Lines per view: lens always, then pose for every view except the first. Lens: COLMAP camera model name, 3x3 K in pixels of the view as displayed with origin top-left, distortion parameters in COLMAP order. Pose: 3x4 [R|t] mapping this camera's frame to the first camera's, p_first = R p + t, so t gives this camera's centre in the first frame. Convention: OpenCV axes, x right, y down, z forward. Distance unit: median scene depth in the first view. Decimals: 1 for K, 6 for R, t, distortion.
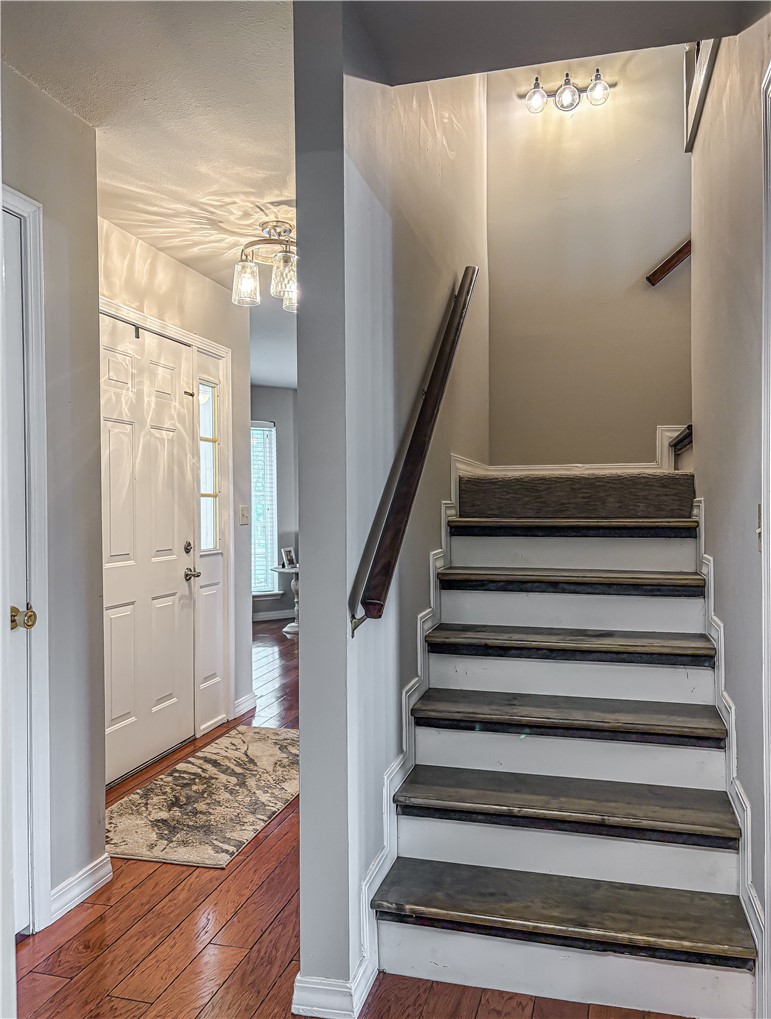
lens RADIAL K [[793.5, 0, 418.2], [0, 793.5, 514.2], [0, 0, 1]] dist [0.009488, -0.002805]
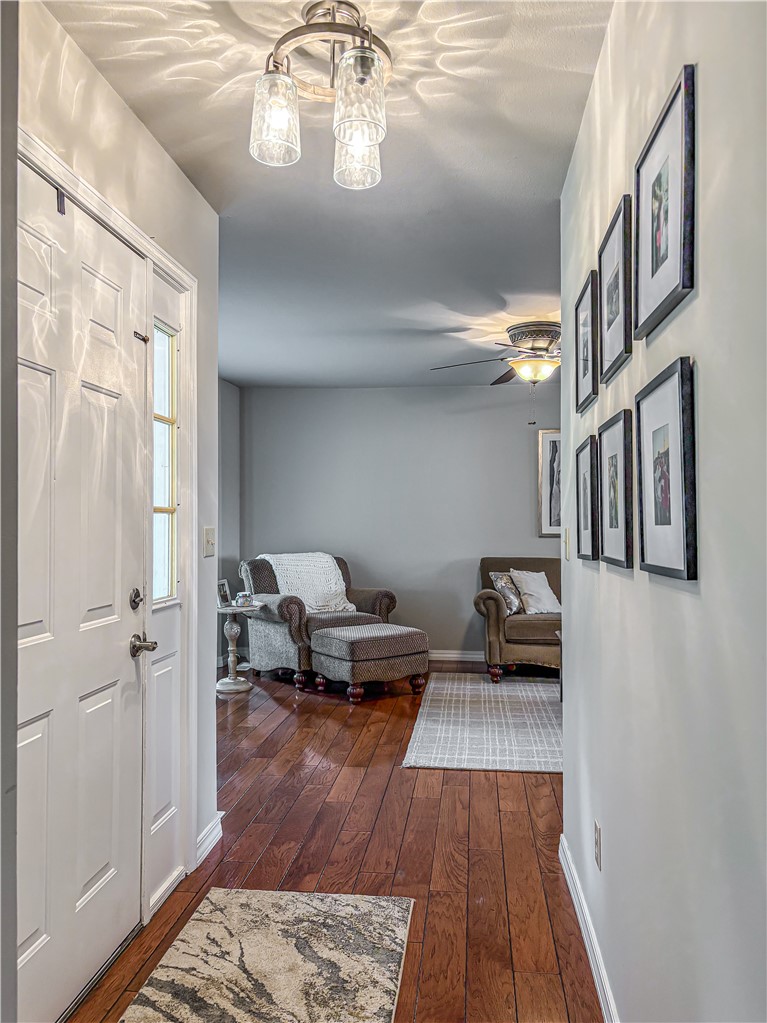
lens RADIAL K [[788.0, 0, 384.9], [0, 788.0, 514.6], [0, 0, 1]] dist [0.039116, -0.042525]
pose [[0.993127, 0.006346, 0.116867, -0.186122], [-0.003605, 0.999714, -0.023654, -0.007566], [-0.116983, 0.023070, 0.992866, 0.421671]]
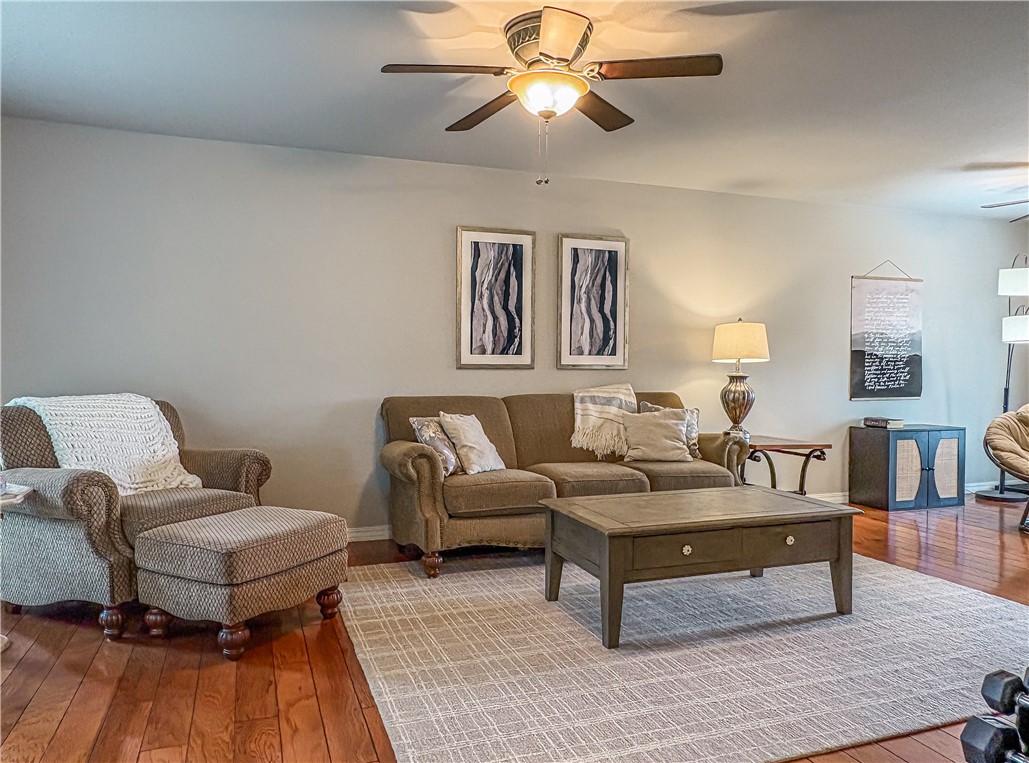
lens RADIAL K [[722.3, 0, 515.1], [0, 722.3, 384.8], [0, 0, 1]] dist [-0.018729, 0.015209]
pose [[0.826311, -0.006210, 0.563179, -0.241433], [0.000448, 0.999946, 0.010369, 0.013373], [-0.563213, -0.008316, 0.826270, 1.050990]]
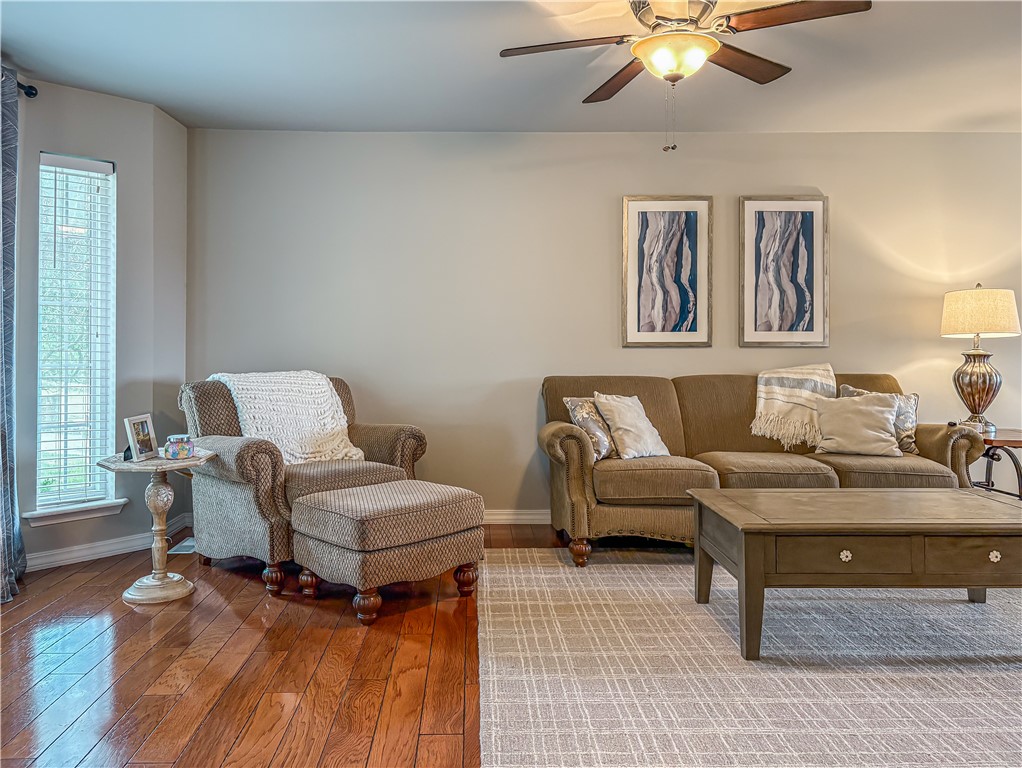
lens RADIAL K [[787.3, 0, 492.2], [0, 787.3, 328.6], [0, 0, 1]] dist [0.039116, -0.042525]
pose [[0.965960, 0.009433, 0.258521, -0.164100], [0.000138, 0.999316, -0.036976, 0.016021], [-0.258693, 0.035753, 0.965298, 0.958687]]
